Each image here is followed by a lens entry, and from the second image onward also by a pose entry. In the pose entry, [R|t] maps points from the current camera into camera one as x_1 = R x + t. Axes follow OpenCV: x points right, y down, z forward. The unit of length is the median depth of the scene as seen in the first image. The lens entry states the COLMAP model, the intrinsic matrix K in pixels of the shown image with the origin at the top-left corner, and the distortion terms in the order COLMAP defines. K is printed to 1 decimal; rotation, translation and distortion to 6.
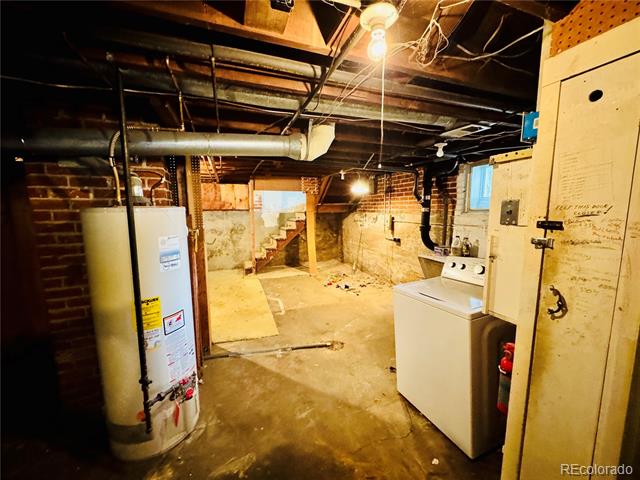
lens RADIAL K [[254.9, 0, 319.5], [0, 254.9, 238.4], [0, 0, 1]] dist [-0.001702, 0.000316]
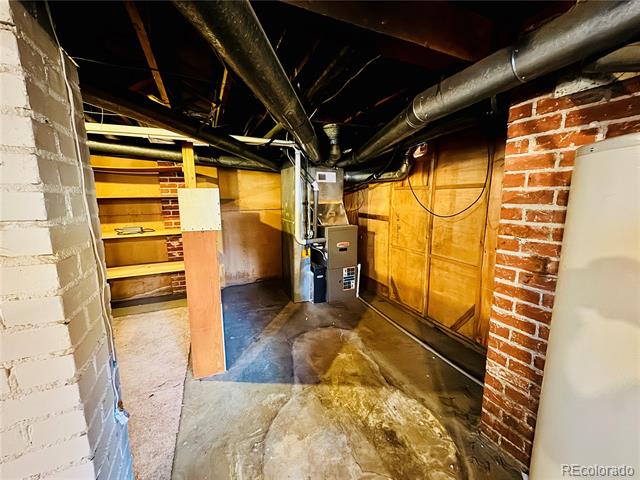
lens RADIAL K [[254.9, 0, 318.5], [0, 254.9, 239.3], [0, 0, 1]] dist [-0.001702, 0.000316]
pose [[0.079722, 0.168702, -0.982438, -0.377728], [-0.110651, 0.980982, 0.159473, 0.021171], [0.990657, 0.095994, 0.096872, 0.377643]]
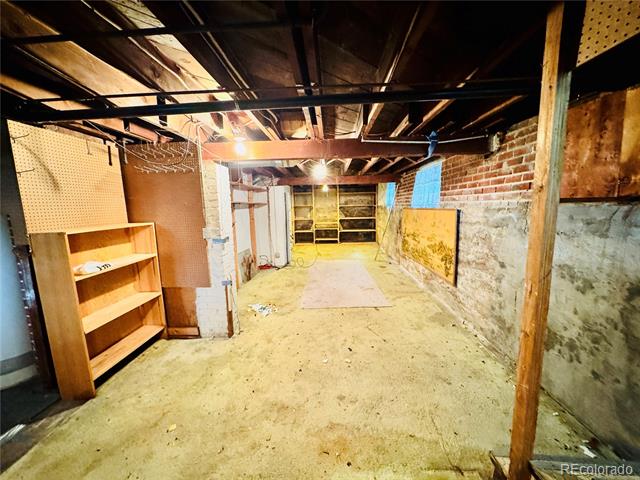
lens RADIAL K [[254.9, 0, 320.0], [0, 254.9, 239.7], [0, 0, 1]] dist [-0.001702, 0.000316]
pose [[-0.385363, 0.139830, -0.912109, -0.138925], [-0.088262, 0.978335, 0.187273, -0.330510], [0.918534, 0.152673, -0.364672, 2.829871]]
